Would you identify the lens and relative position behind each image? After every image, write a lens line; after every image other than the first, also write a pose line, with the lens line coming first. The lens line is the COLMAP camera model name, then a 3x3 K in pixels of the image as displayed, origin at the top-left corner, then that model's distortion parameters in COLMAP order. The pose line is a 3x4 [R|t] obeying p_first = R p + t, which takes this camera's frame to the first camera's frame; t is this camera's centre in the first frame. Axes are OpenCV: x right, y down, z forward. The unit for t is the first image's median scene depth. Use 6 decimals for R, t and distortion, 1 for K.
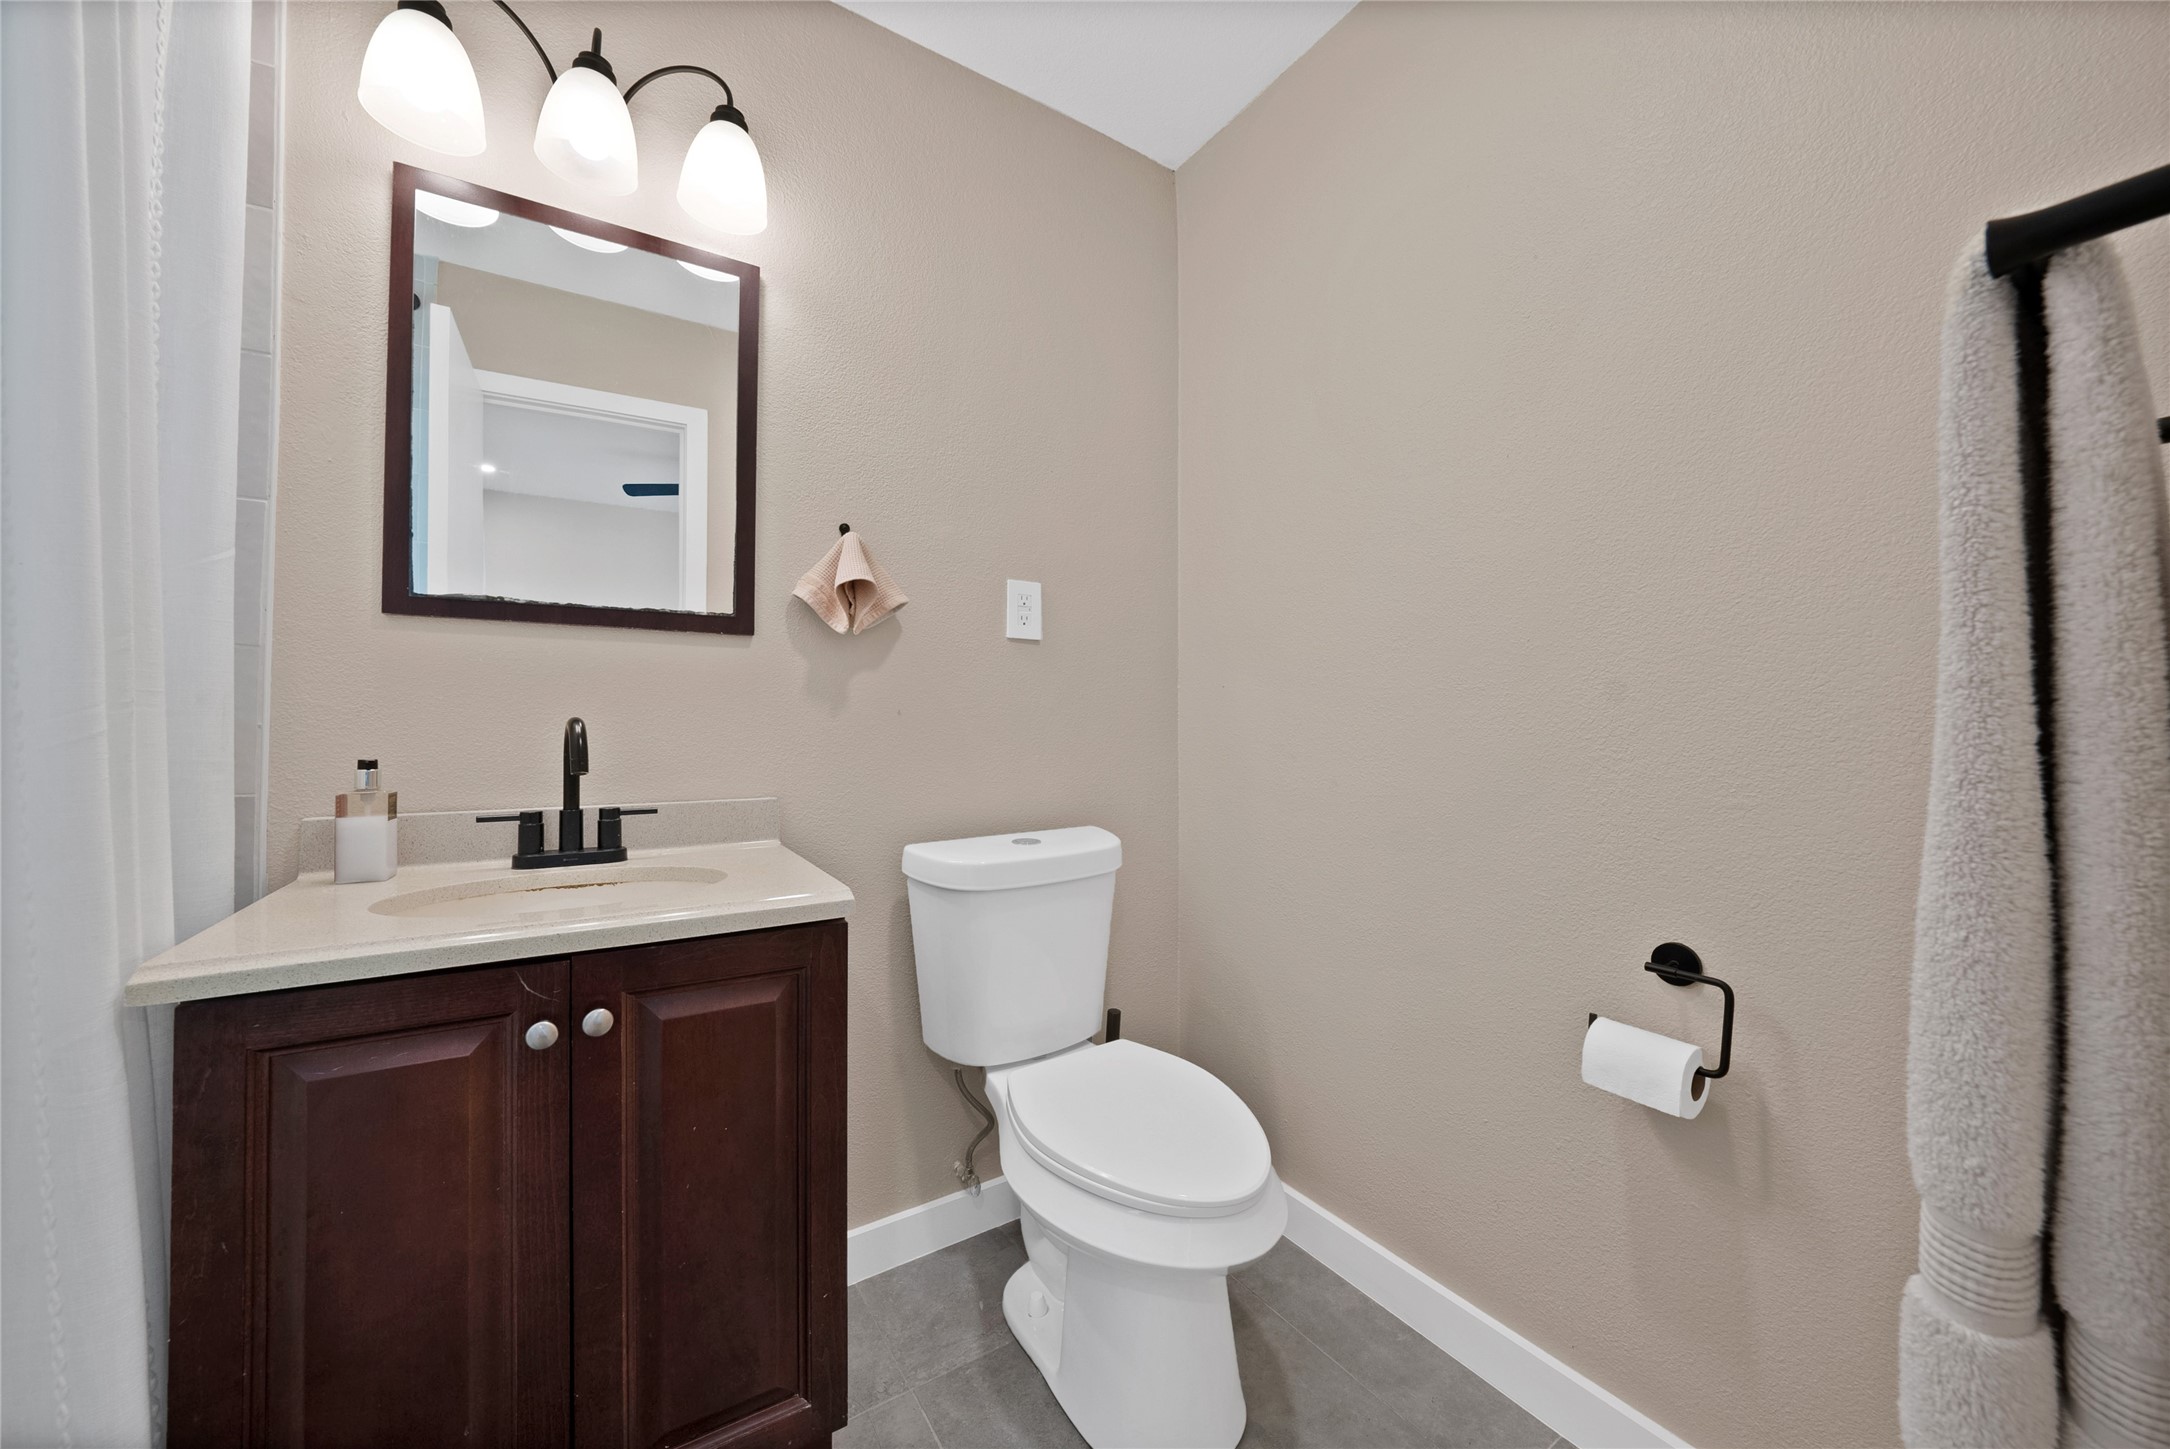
lens RADIAL K [[771.3, 0, 1081.9], [0, 771.3, 713.2], [0, 0, 1]] dist [-0.024458, 0.004583]
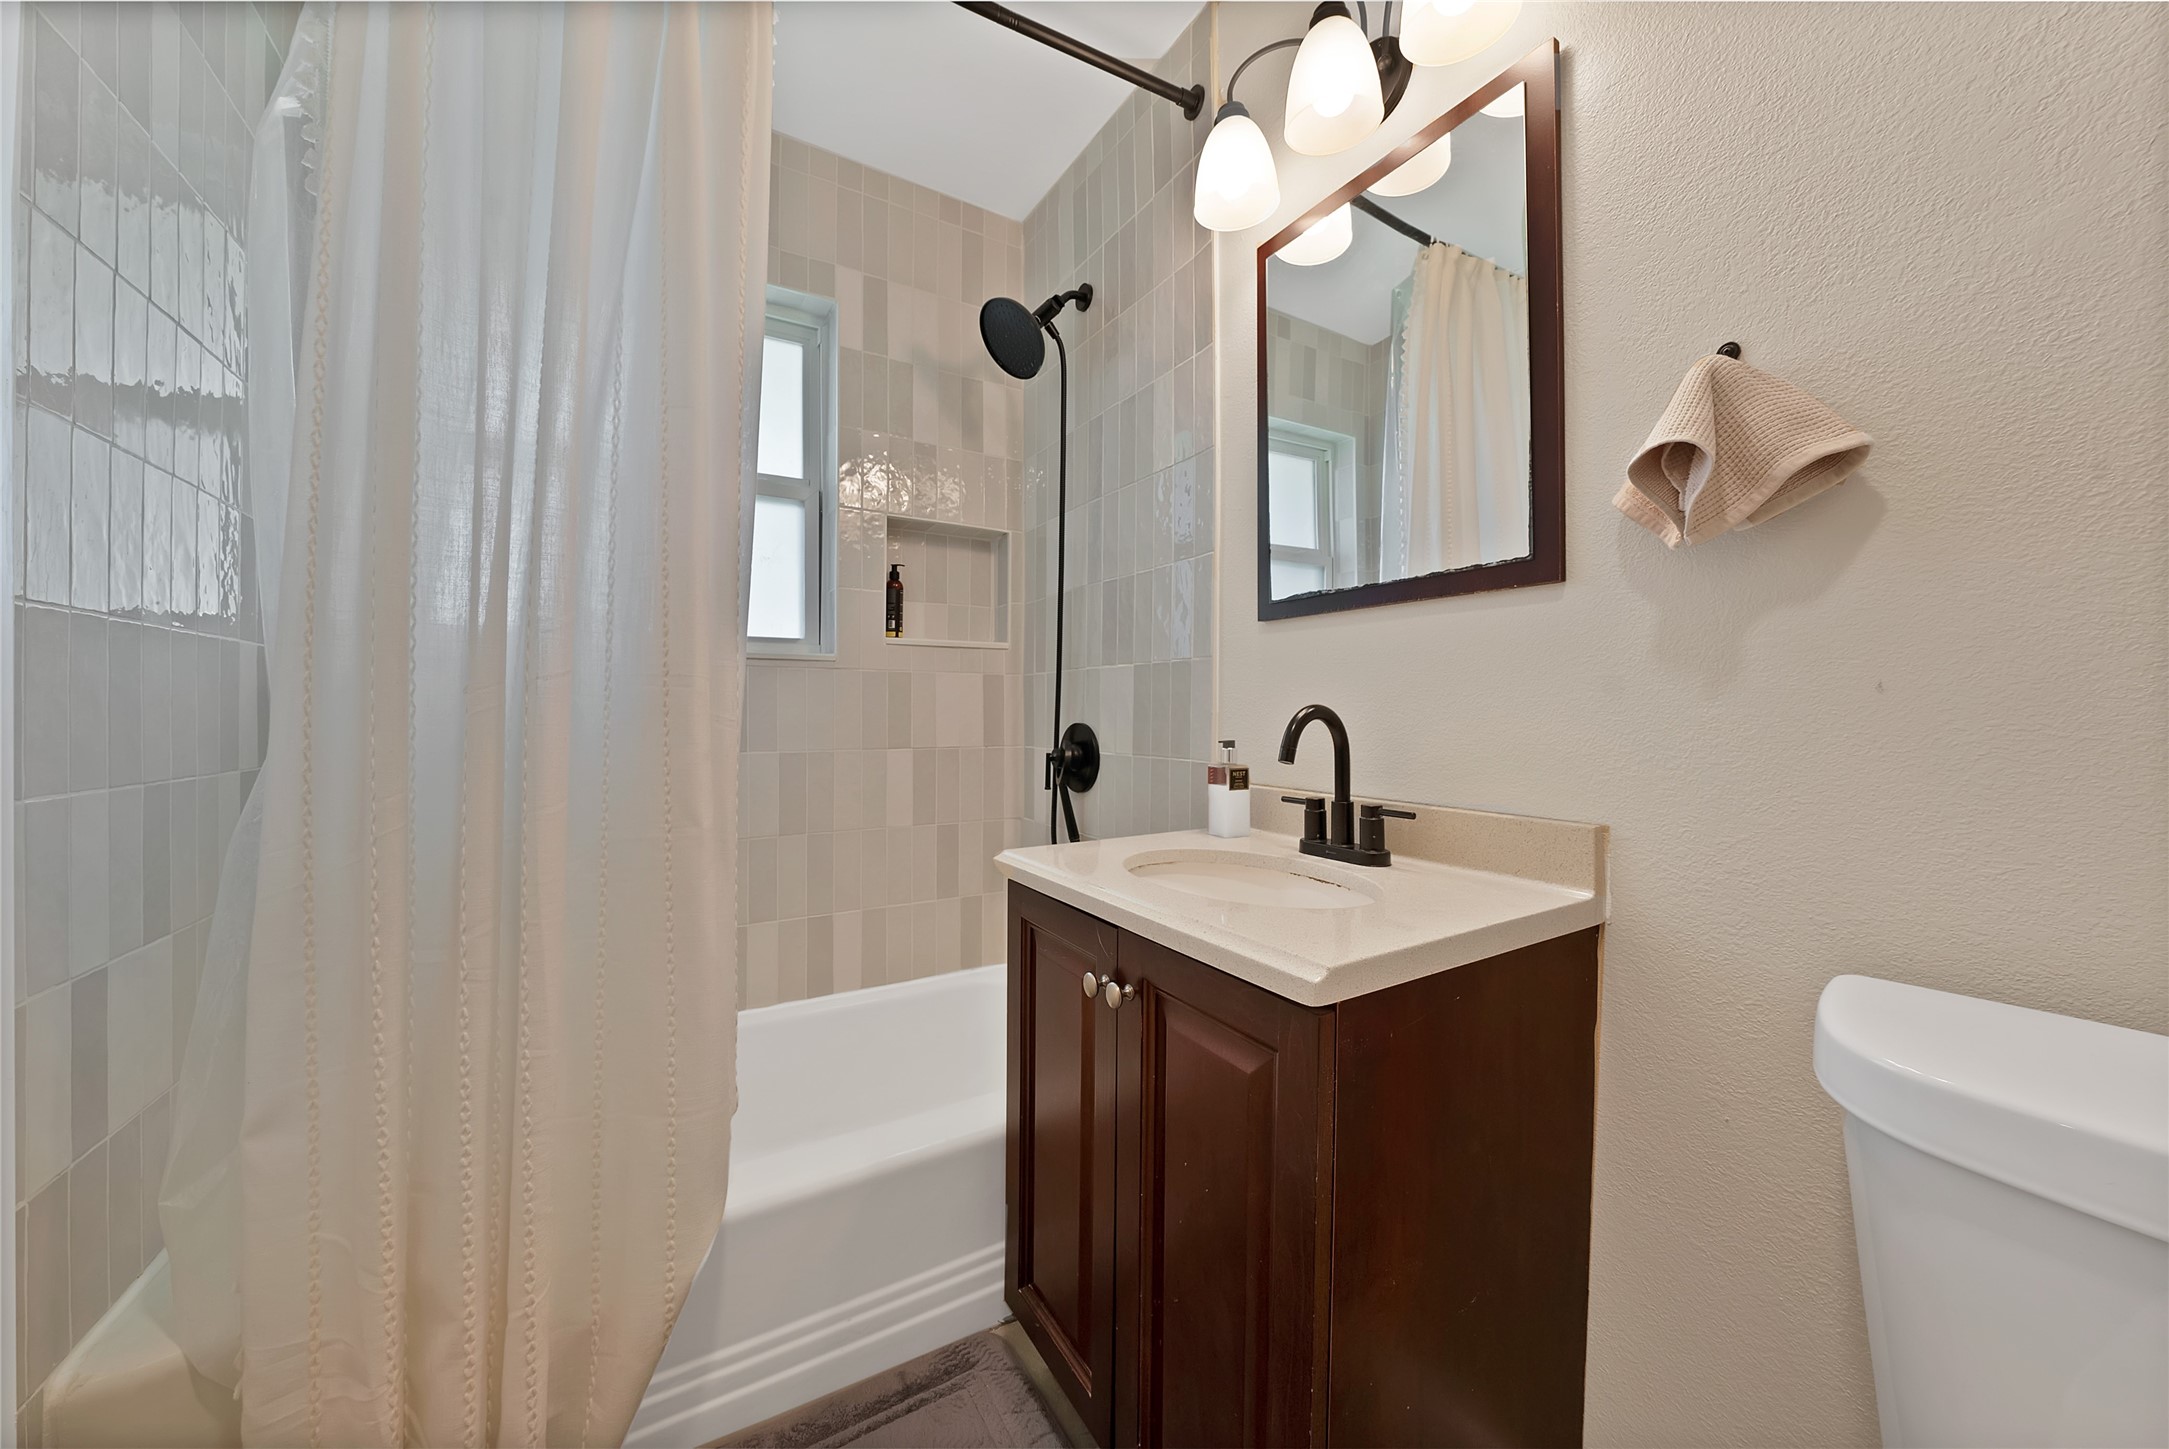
lens RADIAL K [[770.9, 0, 1081.4], [0, 770.9, 713.2], [0, 0, 1]] dist [-0.024458, 0.004583]
pose [[-0.018406, 0.003202, -0.999825, 0.299995], [0.016665, 0.999857, 0.002896, 0.007822], [0.999692, -0.016609, -0.018457, 0.680198]]
